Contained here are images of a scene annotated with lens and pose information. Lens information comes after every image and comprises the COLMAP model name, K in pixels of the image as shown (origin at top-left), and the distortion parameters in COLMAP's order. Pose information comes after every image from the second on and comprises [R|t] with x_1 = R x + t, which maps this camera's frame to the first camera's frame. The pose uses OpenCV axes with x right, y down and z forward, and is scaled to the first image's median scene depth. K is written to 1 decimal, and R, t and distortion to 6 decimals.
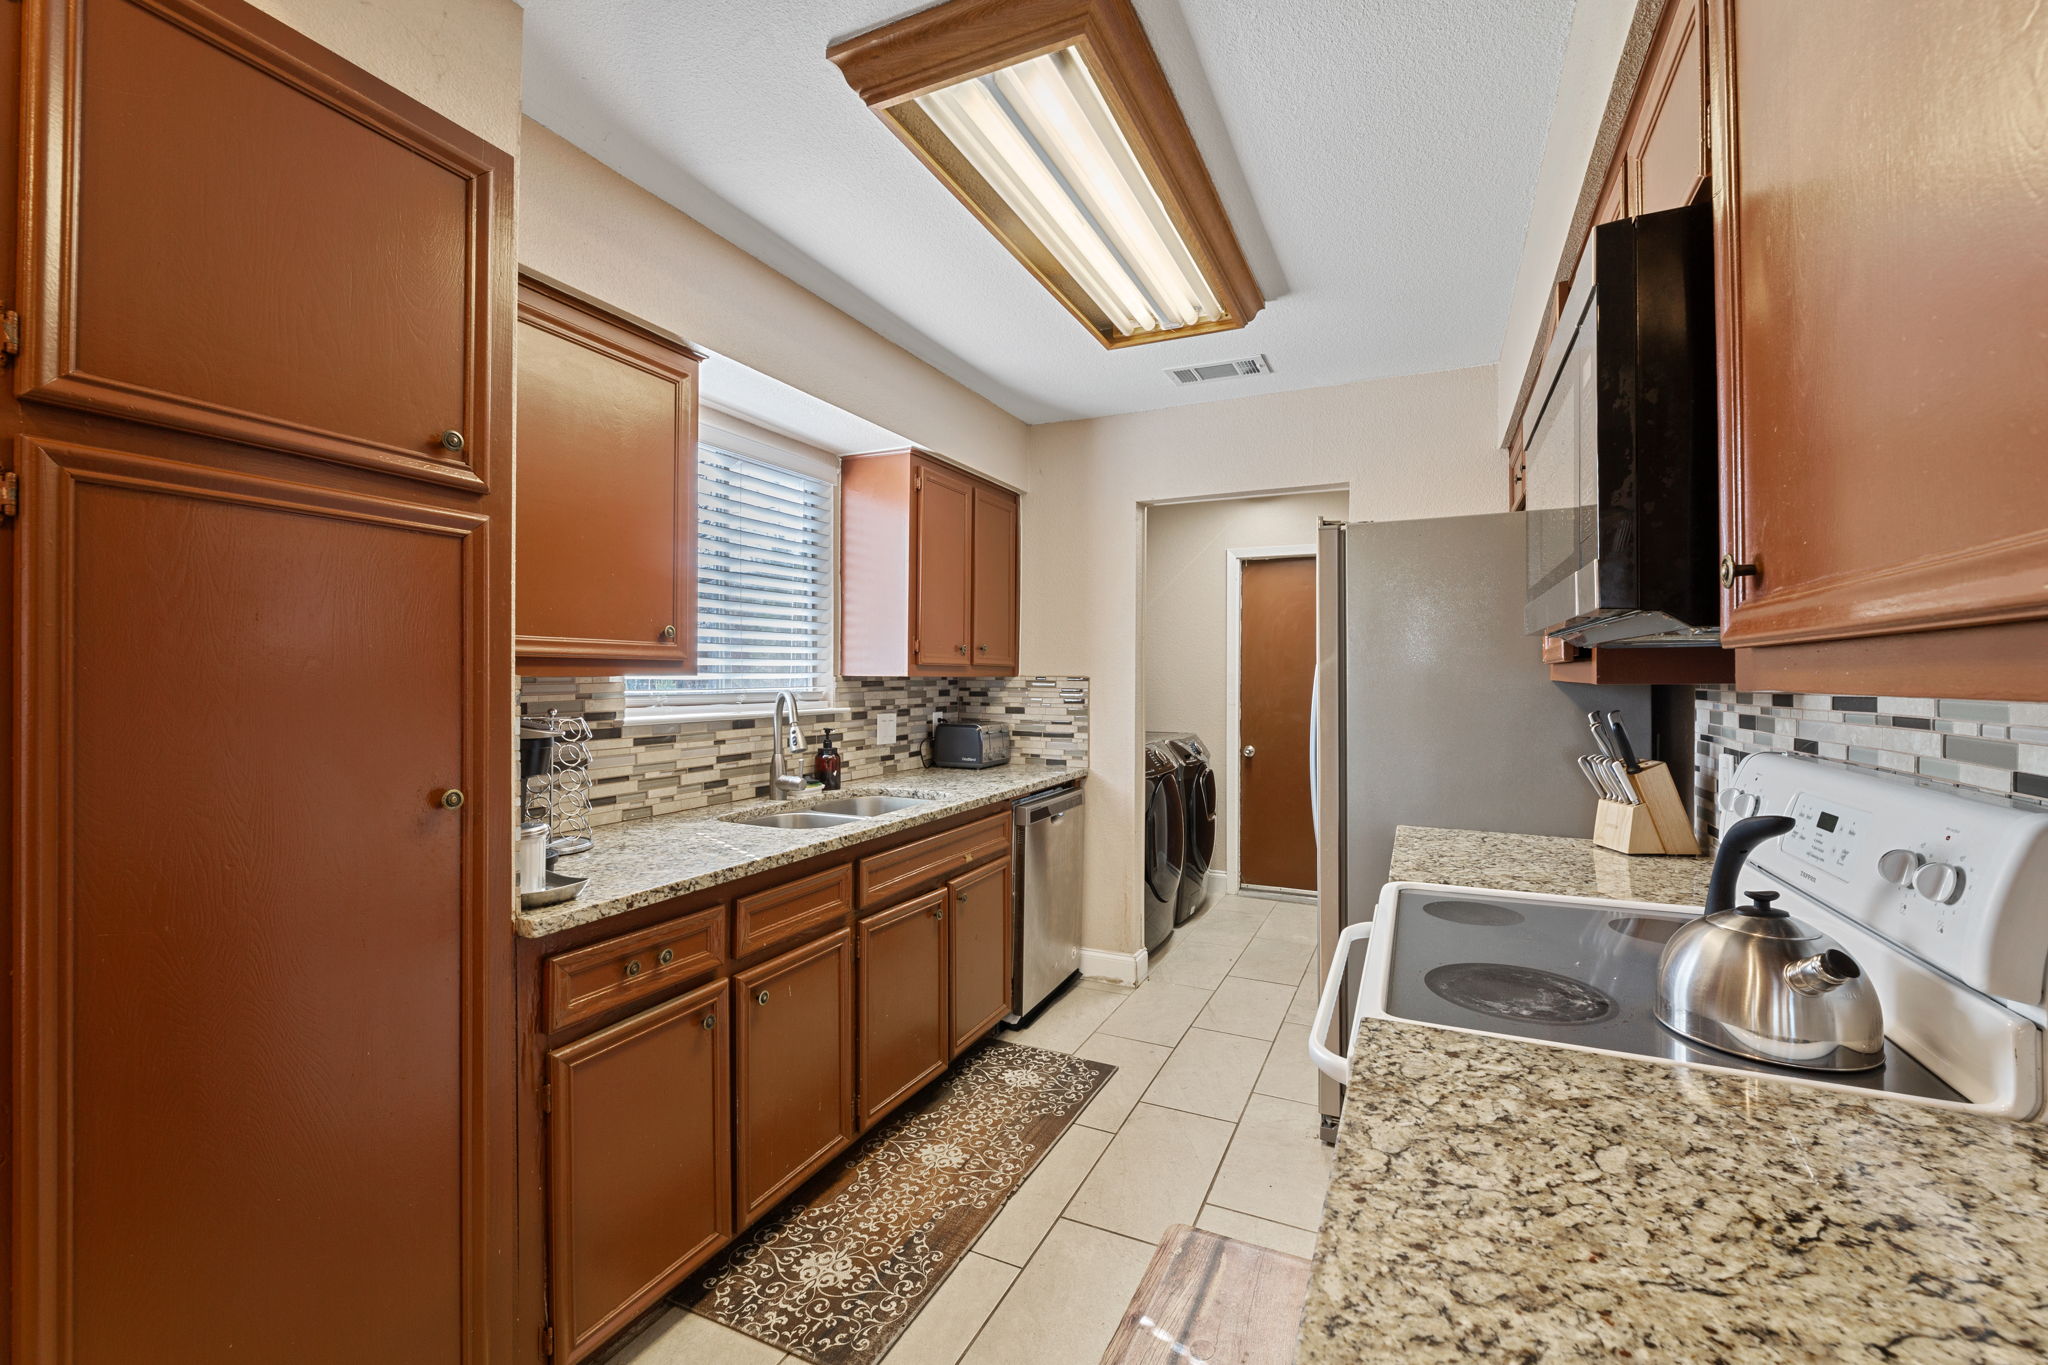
lens RADIAL K [[854.2, 0, 1028.8], [0, 854.2, 673.7], [0, 0, 1]] dist [-0.000375, -0.000304]
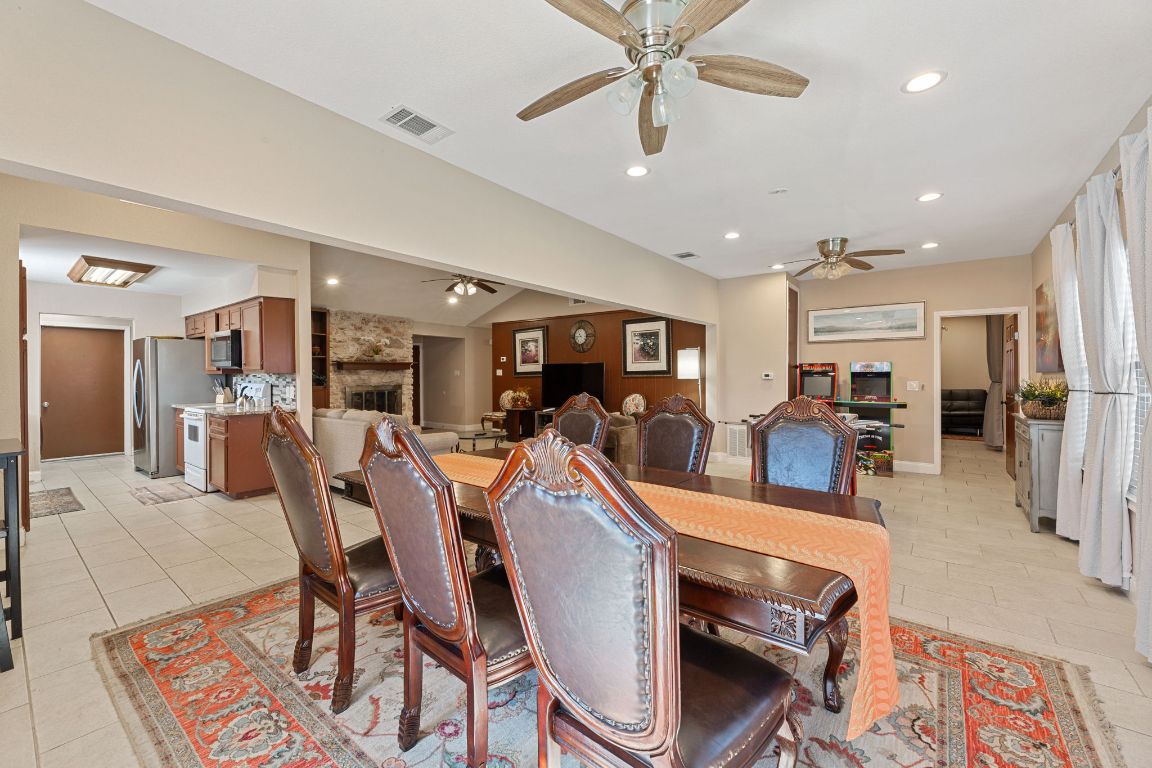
lens RADIAL K [[463.2, 0, 574.4], [0, 463.2, 378.0], [0, 0, 1]] dist [-0.000748, -0.000259]
pose [[0.229911, -0.009627, 0.973164, -1.392408], [-0.000381, 0.999950, 0.009982, 0.004459], [-0.973212, -0.002665, 0.229896, -1.578313]]
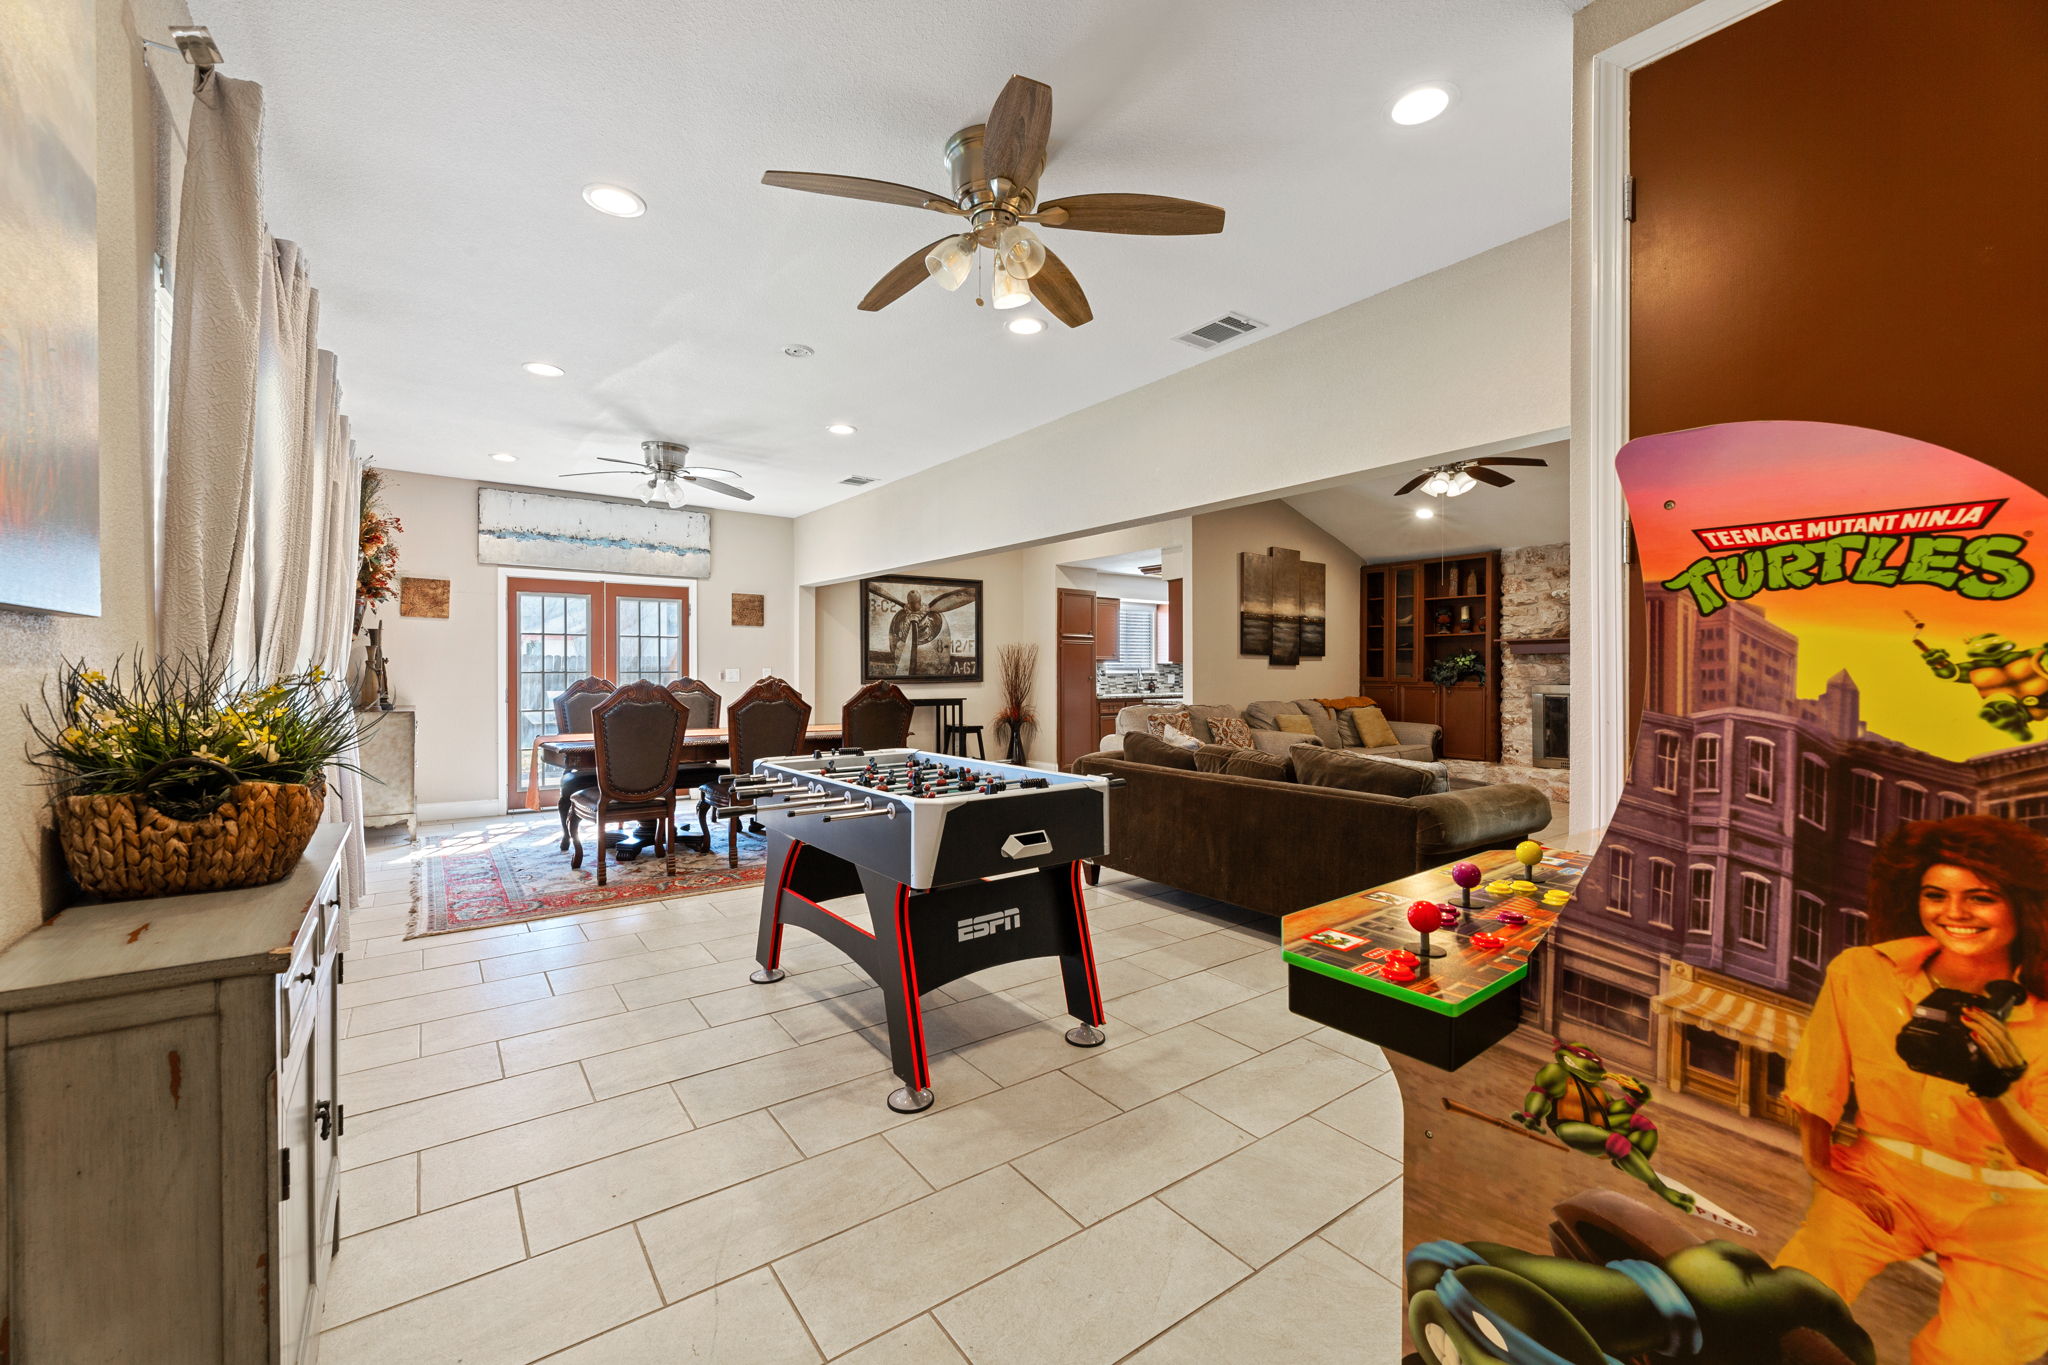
lens RADIAL K [[823.6, 0, 1021.2], [0, 823.6, 671.8], [0, 0, 1]] dist [-0.000748, -0.000259]
pose [[0.876256, -0.001244, -0.481845, 1.224814], [0.003755, 0.999984, 0.004246, 0.026658], [0.481832, -0.005530, 0.876246, -2.995021]]
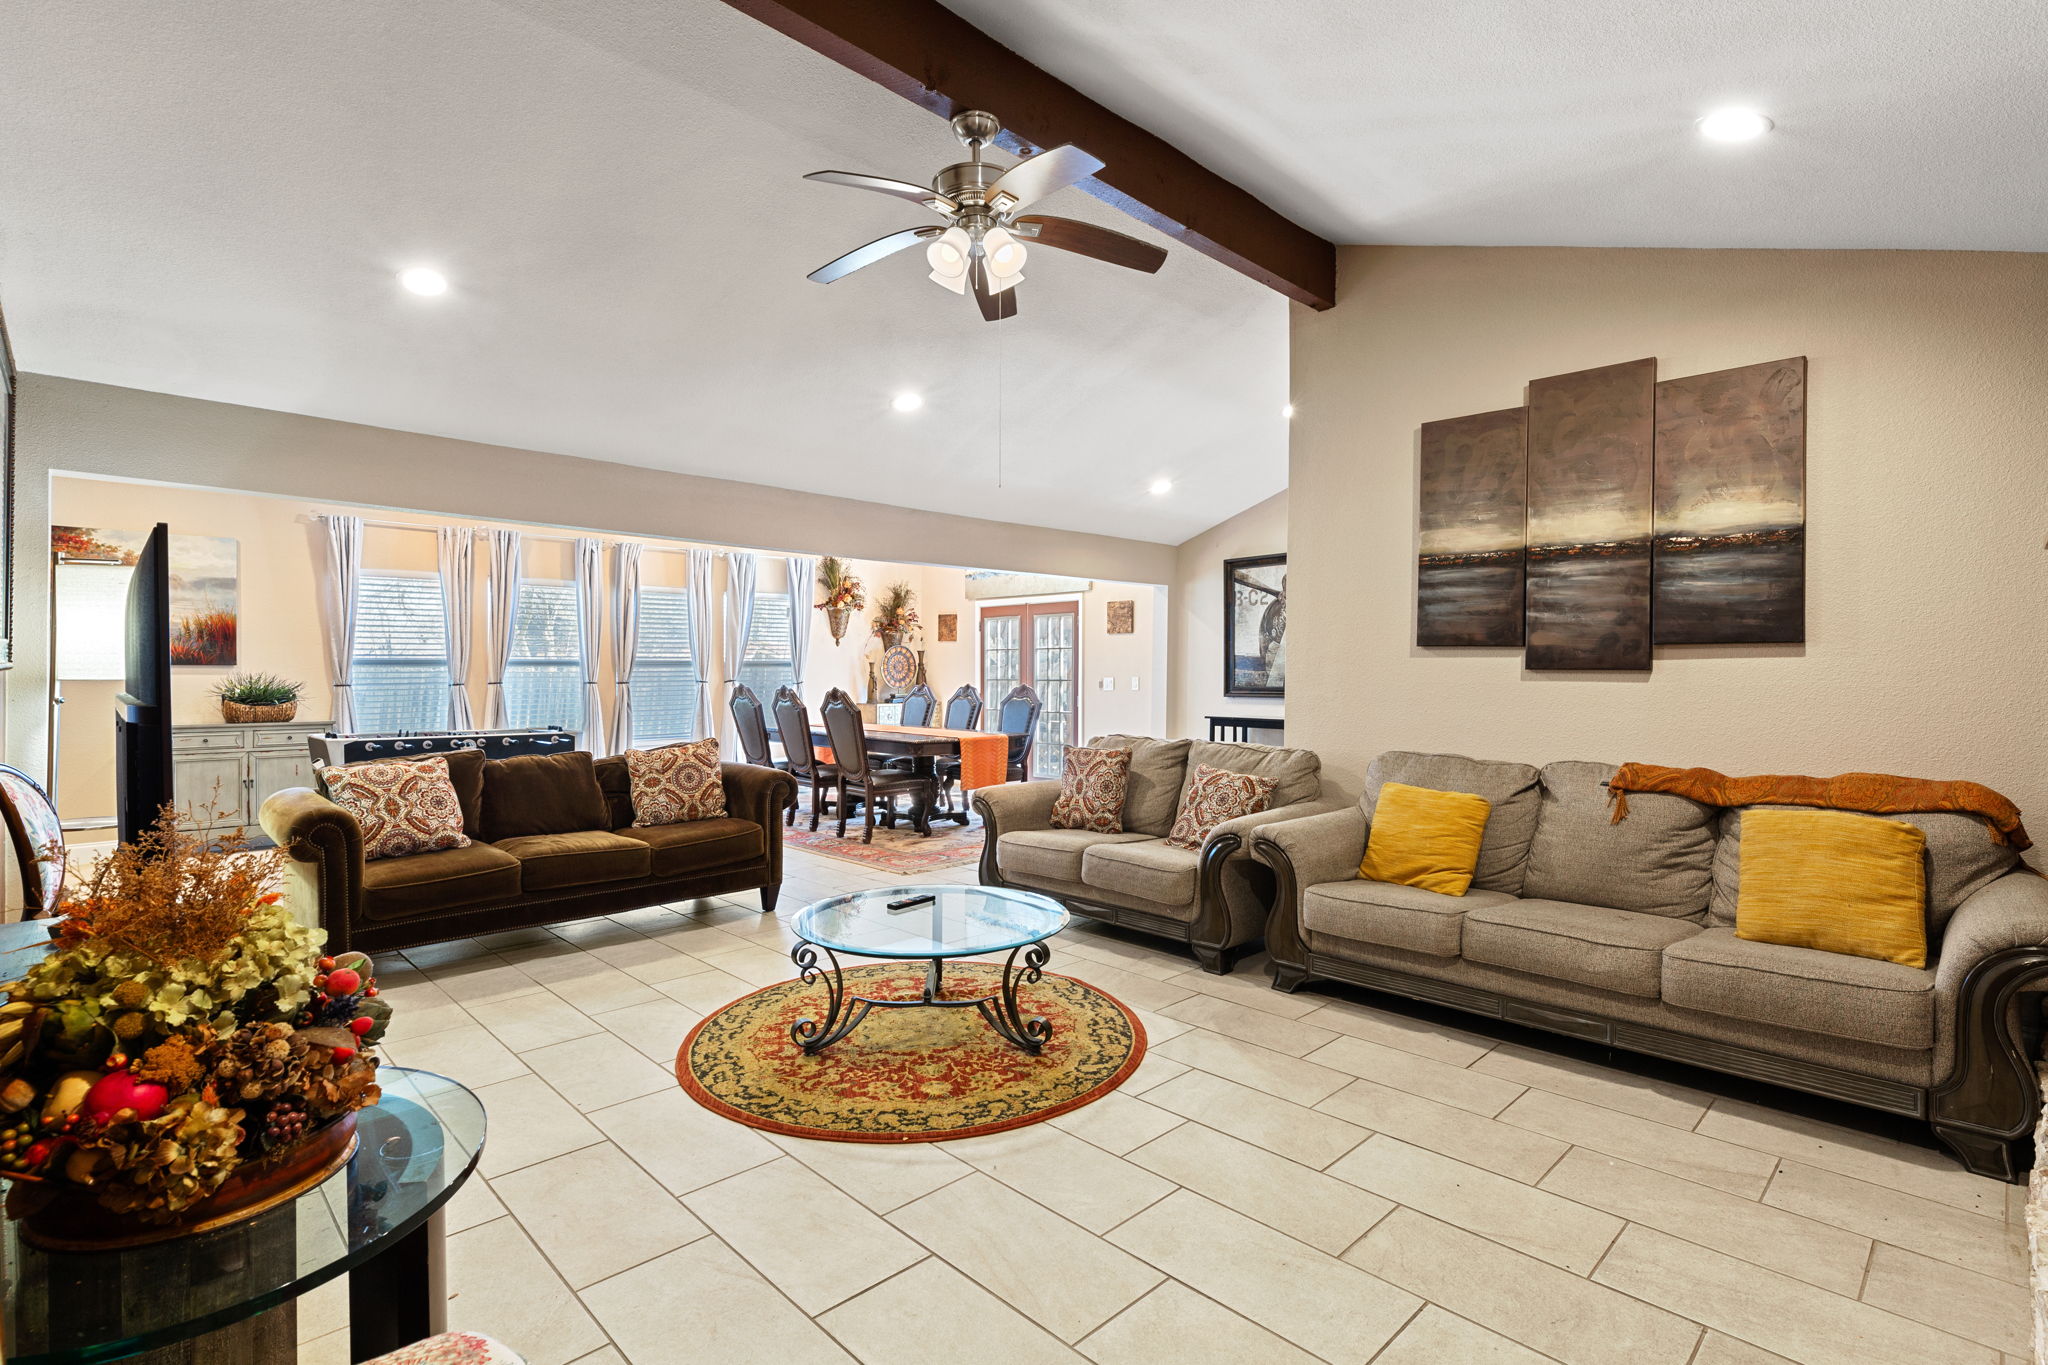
lens RADIAL K [[944.0, 0, 1045.3], [0, 944.0, 695.2], [0, 0, 1]] dist [-0.002265, -0.000471]
pose [[-0.332644, 0.015920, -0.942918, 2.235002], [-0.001328, 0.999849, 0.017349, 0.031776], [0.943052, 0.007023, -0.332572, 0.160090]]
